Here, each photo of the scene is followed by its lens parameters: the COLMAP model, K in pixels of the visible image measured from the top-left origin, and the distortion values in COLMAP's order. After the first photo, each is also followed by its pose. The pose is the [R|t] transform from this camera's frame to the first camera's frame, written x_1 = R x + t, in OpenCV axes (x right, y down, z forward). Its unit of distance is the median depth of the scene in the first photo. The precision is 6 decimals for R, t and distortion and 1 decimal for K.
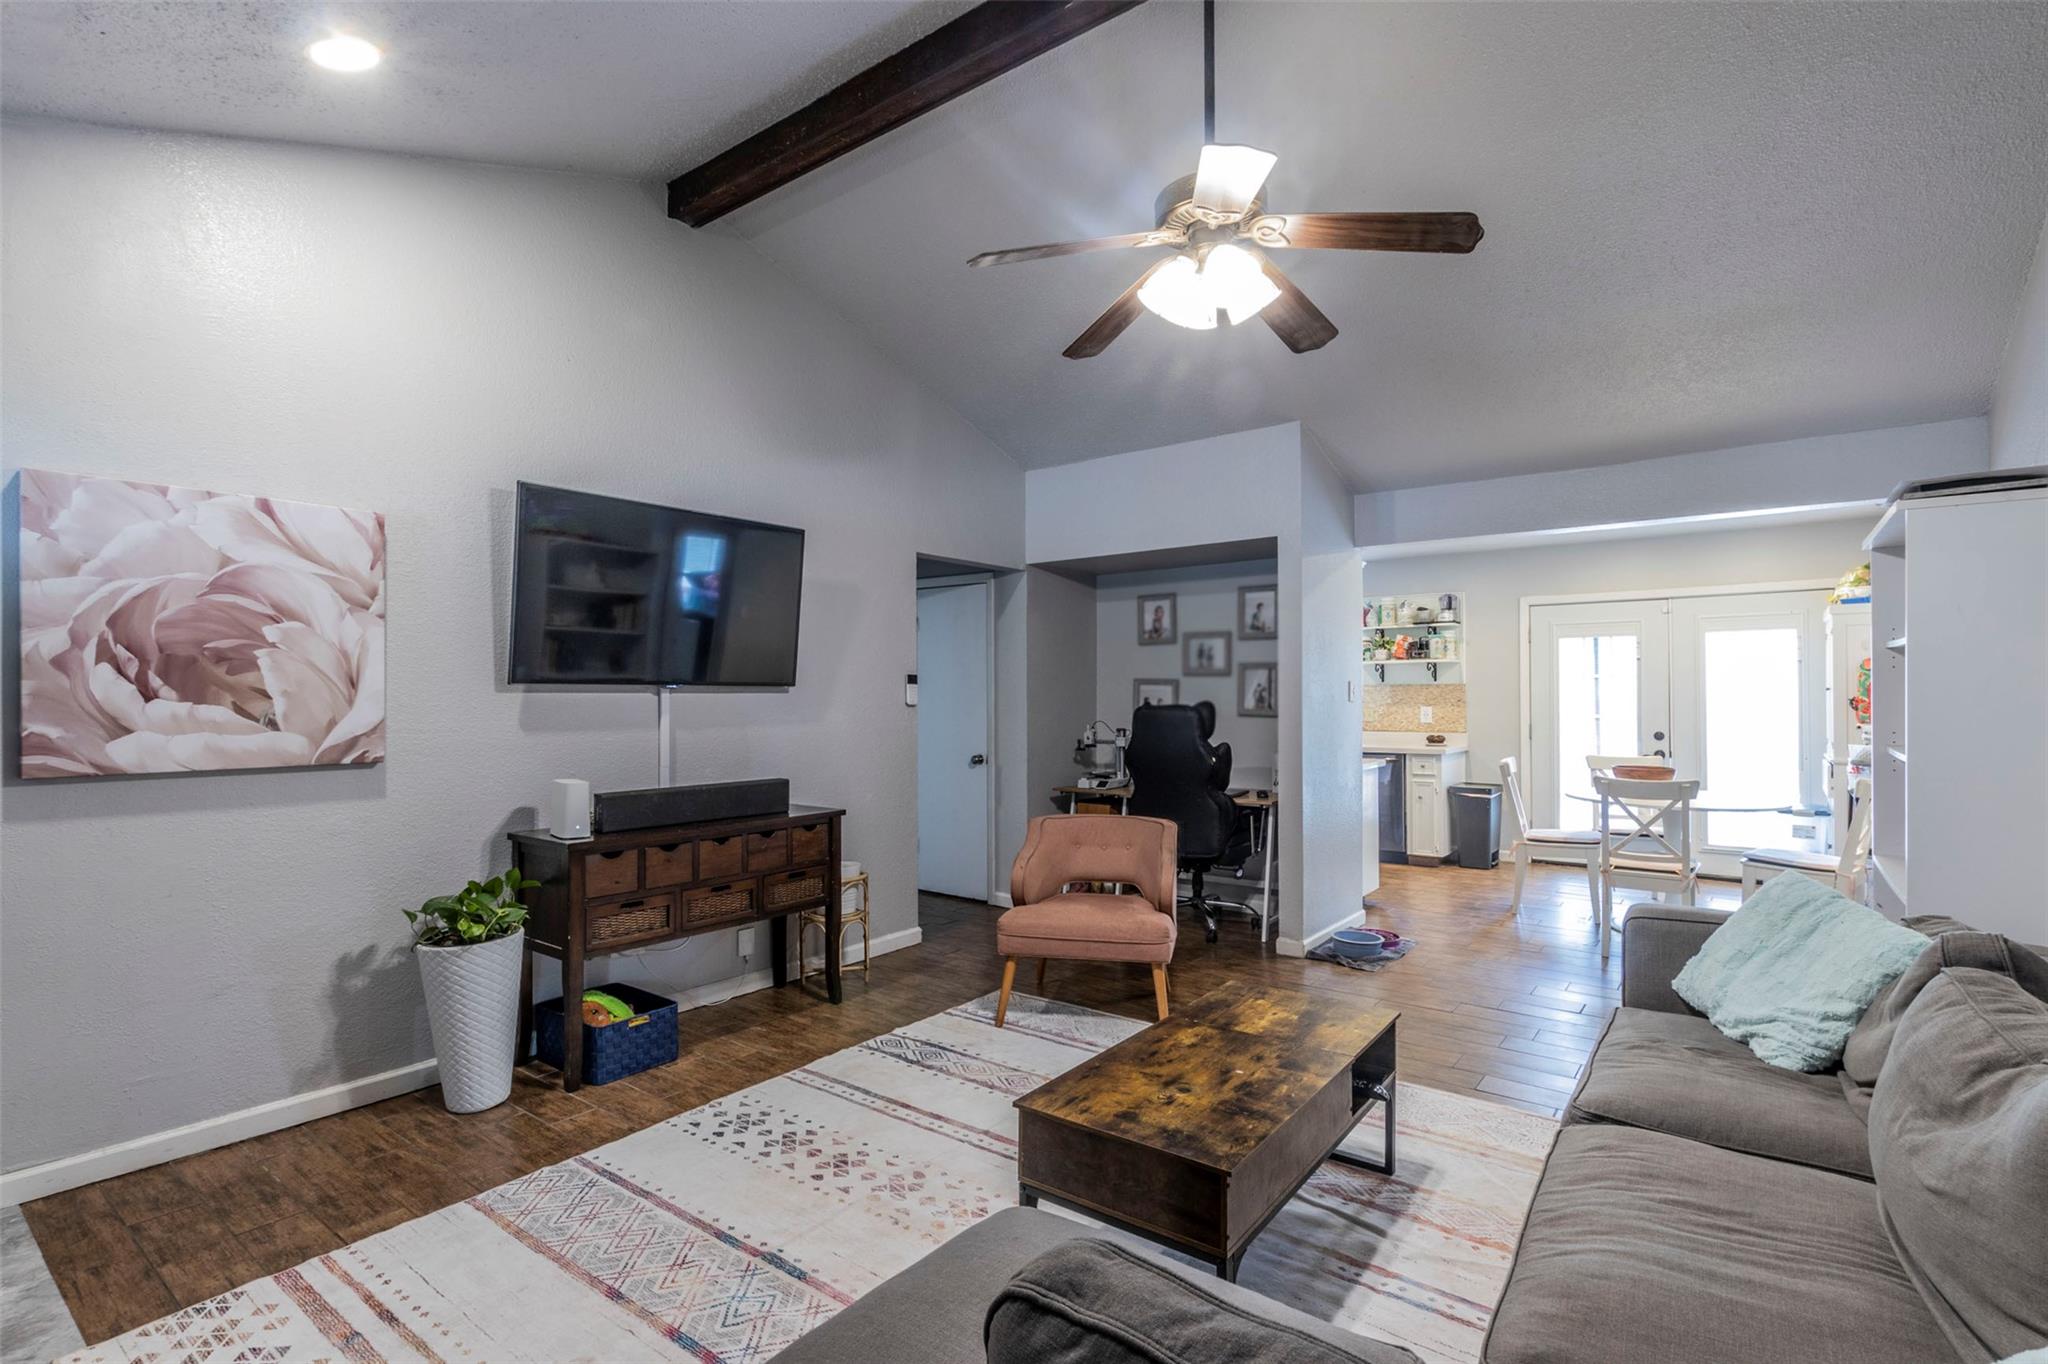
lens RADIAL K [[951.7, 0, 1010.9], [0, 951.7, 683.5], [0, 0, 1]] dist [0.000488, -0.000085]
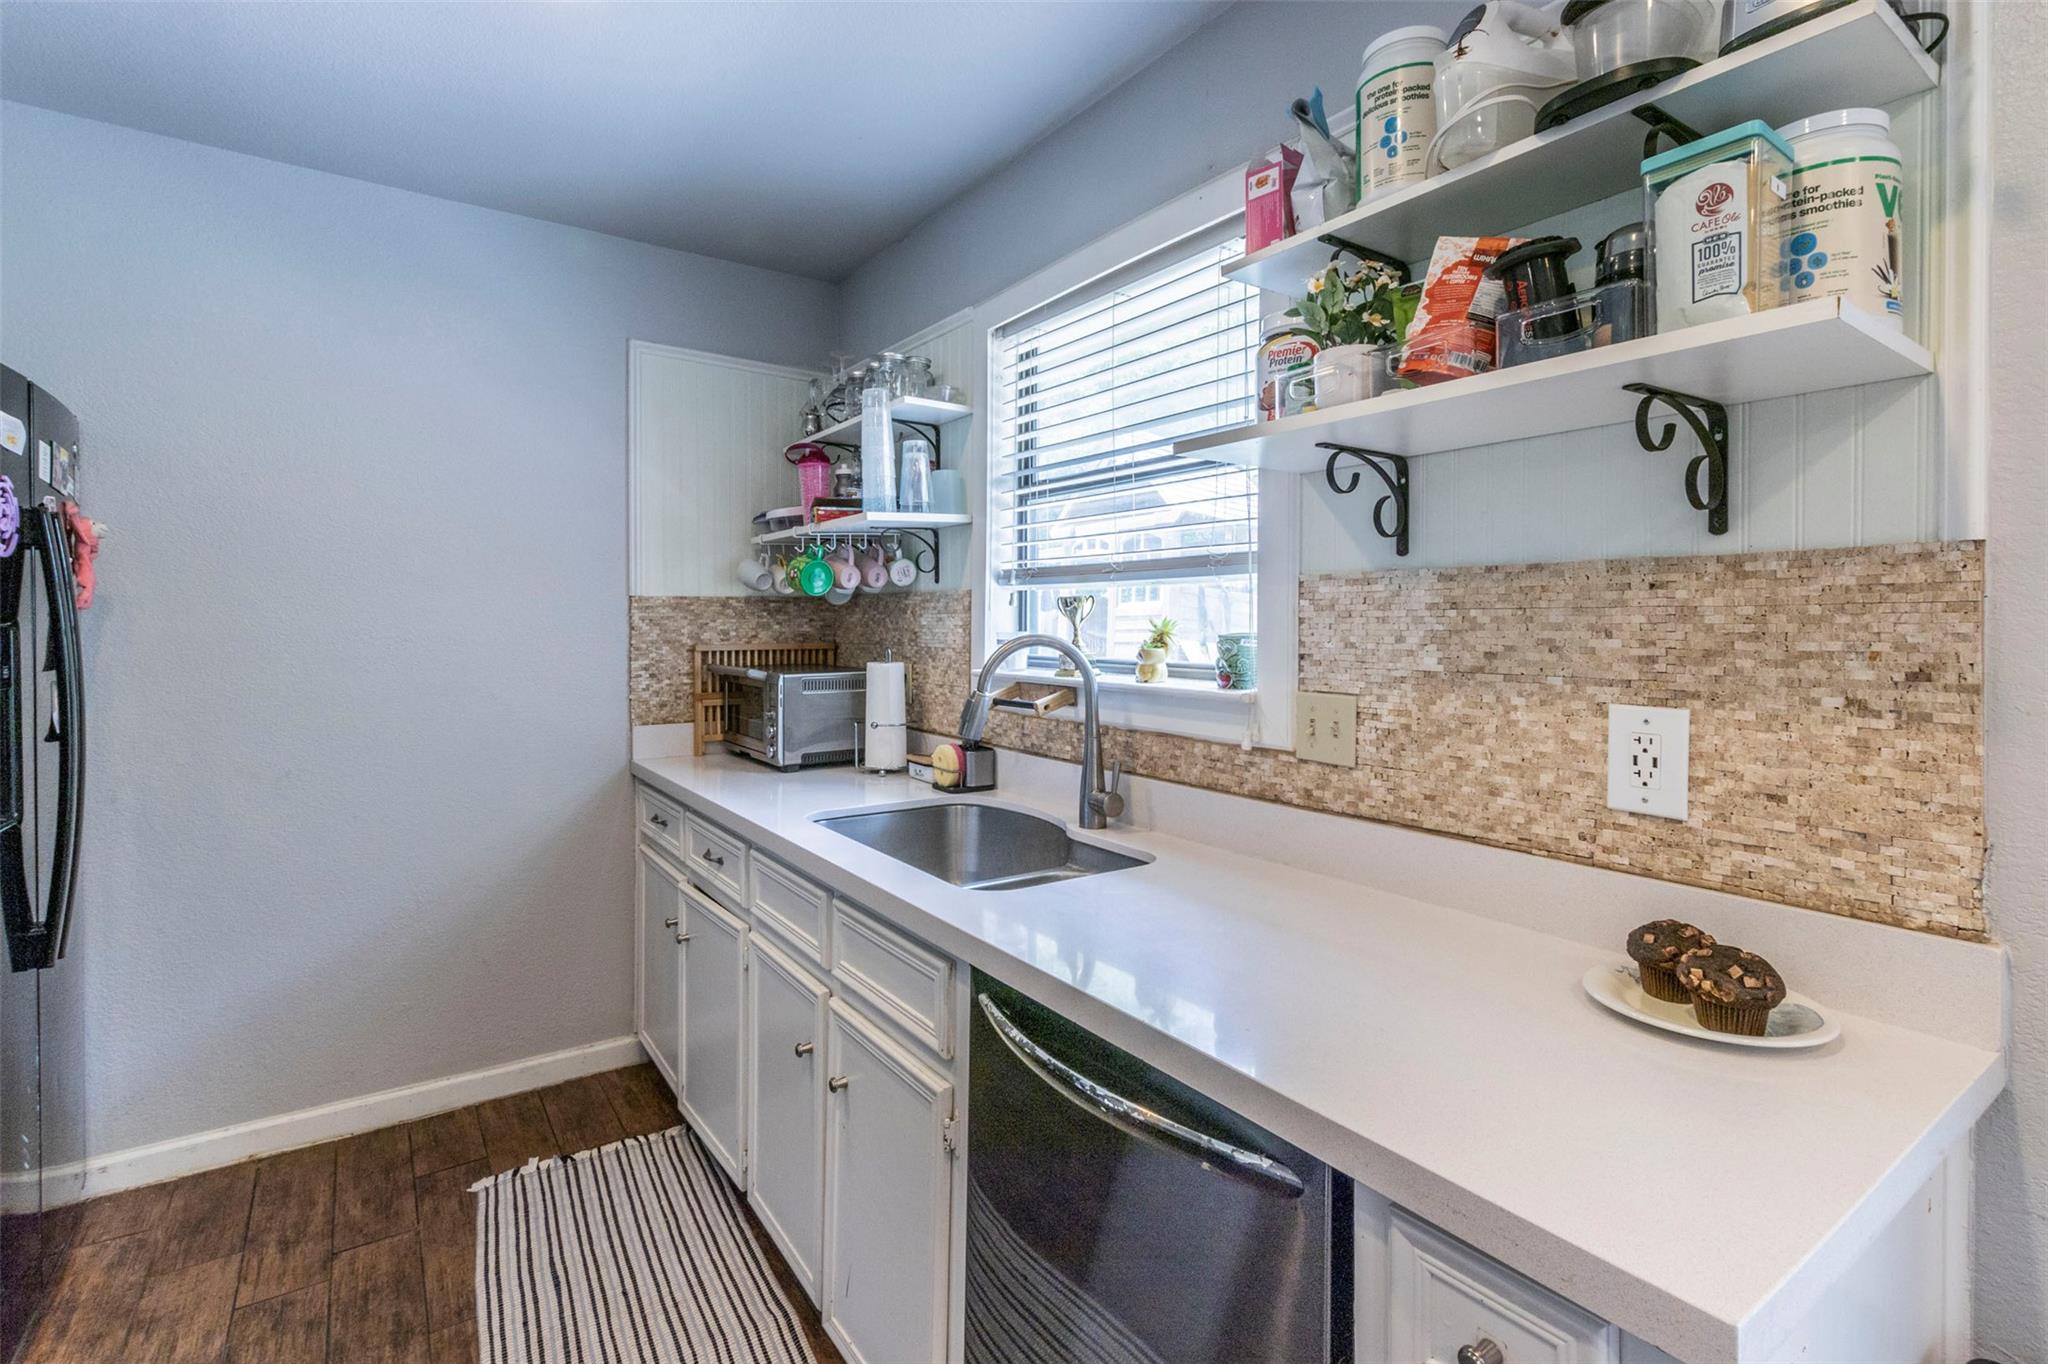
lens RADIAL K [[954.8, 0, 1023.2], [0, 954.8, 618.7], [0, 0, 1]] dist [0.002010, -0.001936]
pose [[0.953567, 0.008239, -0.301067, 0.783125], [-0.005231, 0.999928, 0.010797, 0.019635], [0.301134, -0.008721, 0.953542, 1.670894]]
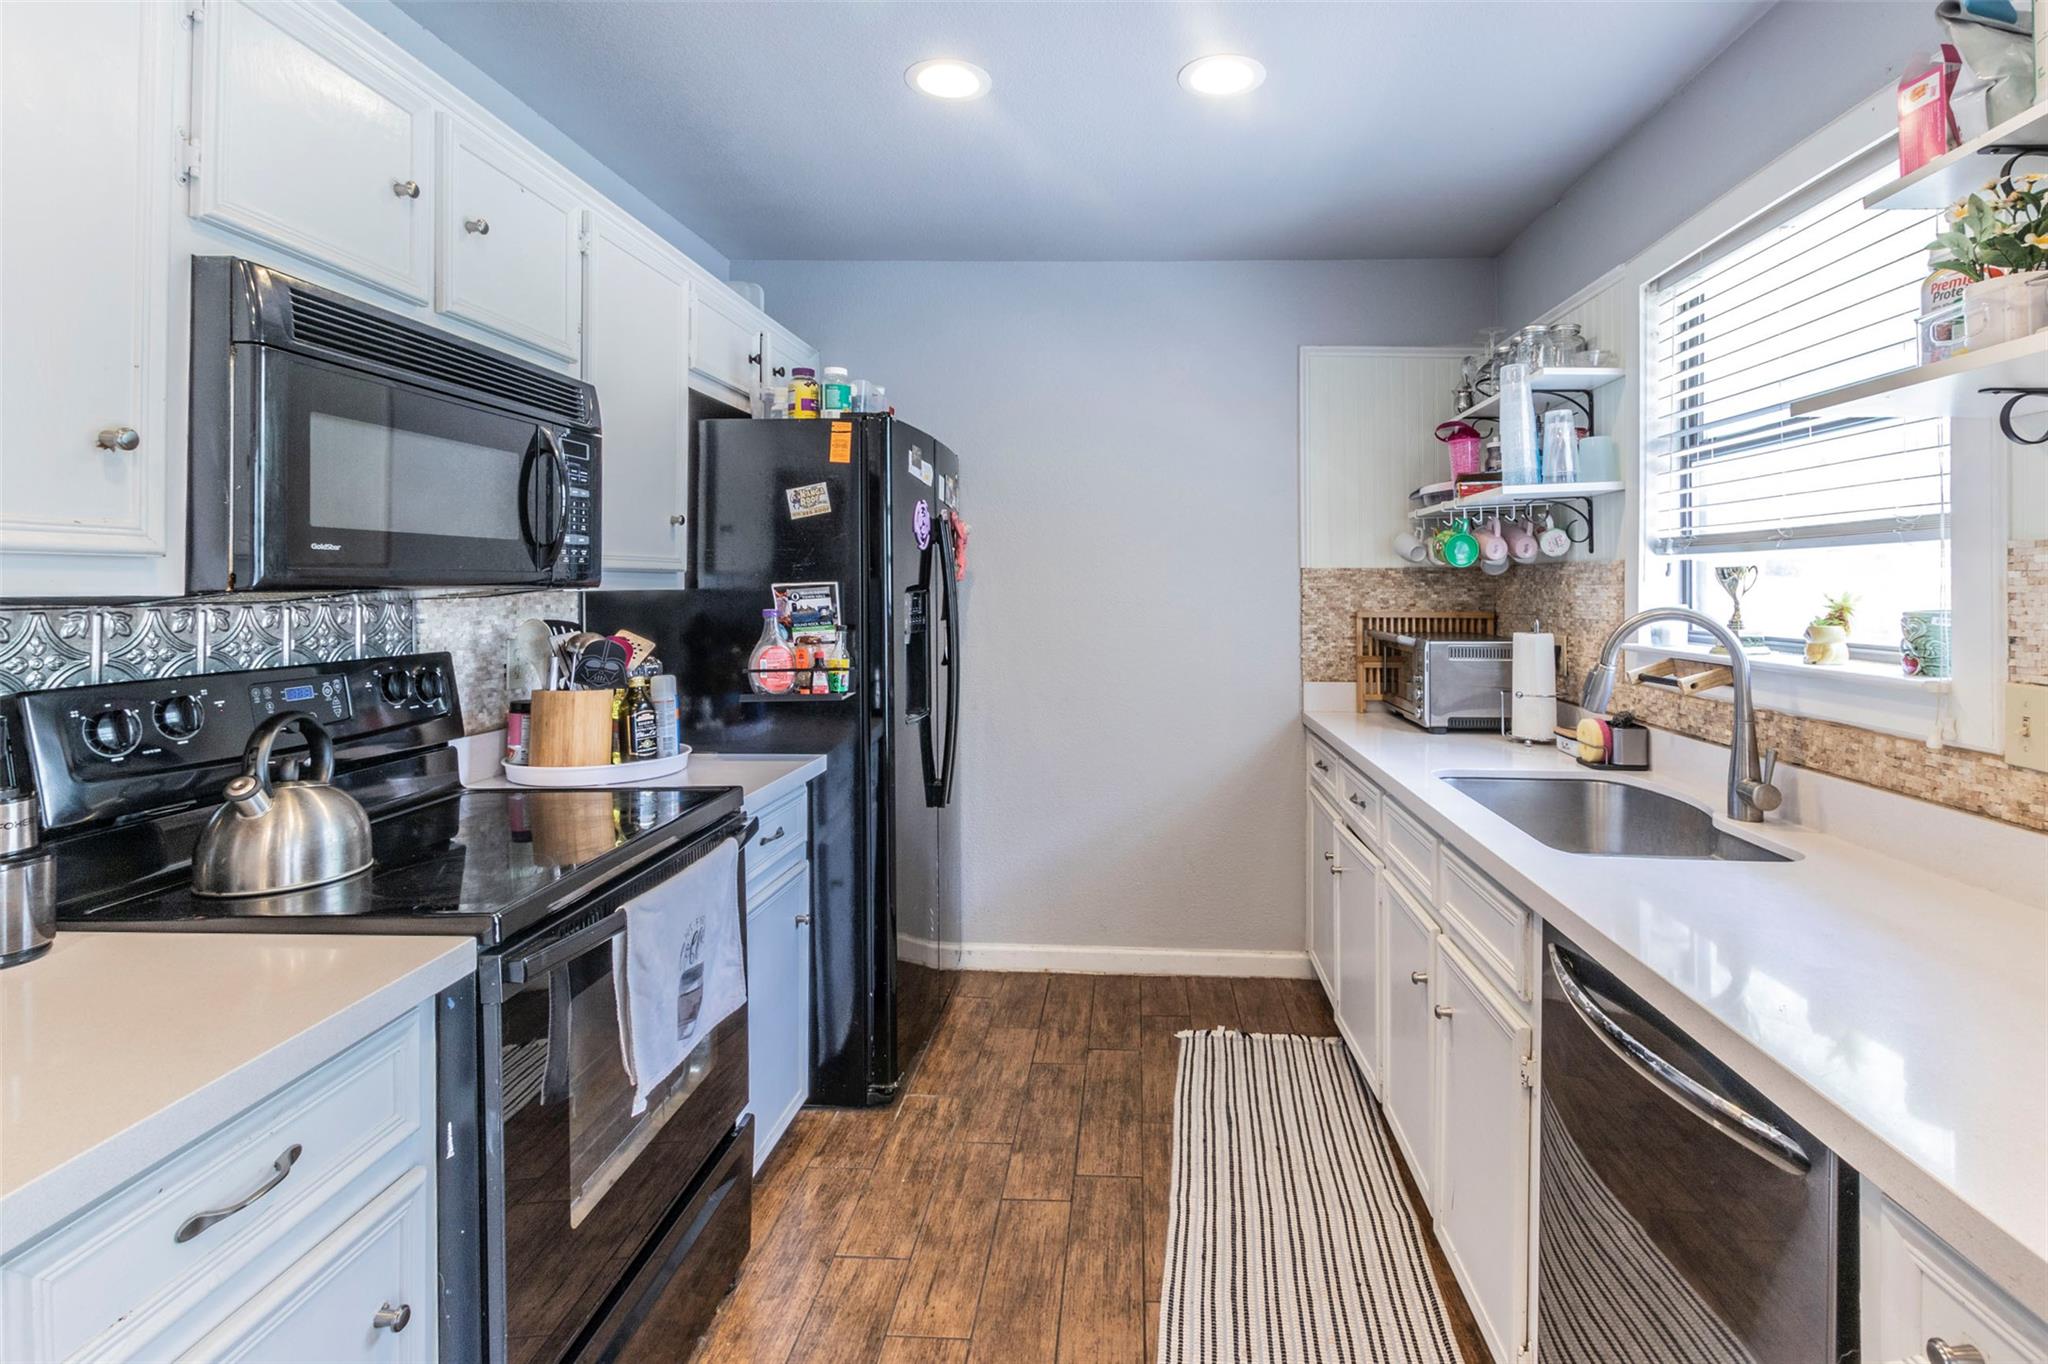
lens RADIAL K [[969.3, 0, 1076.8], [0, 969.3, 583.8], [0, 0, 1]] dist [-0.001681, -0.000425]
pose [[0.563469, 0.008145, -0.826097, 0.870797], [0.001445, 0.999940, 0.010844, 0.015638], [0.826136, -0.007304, 0.563423, 1.632974]]
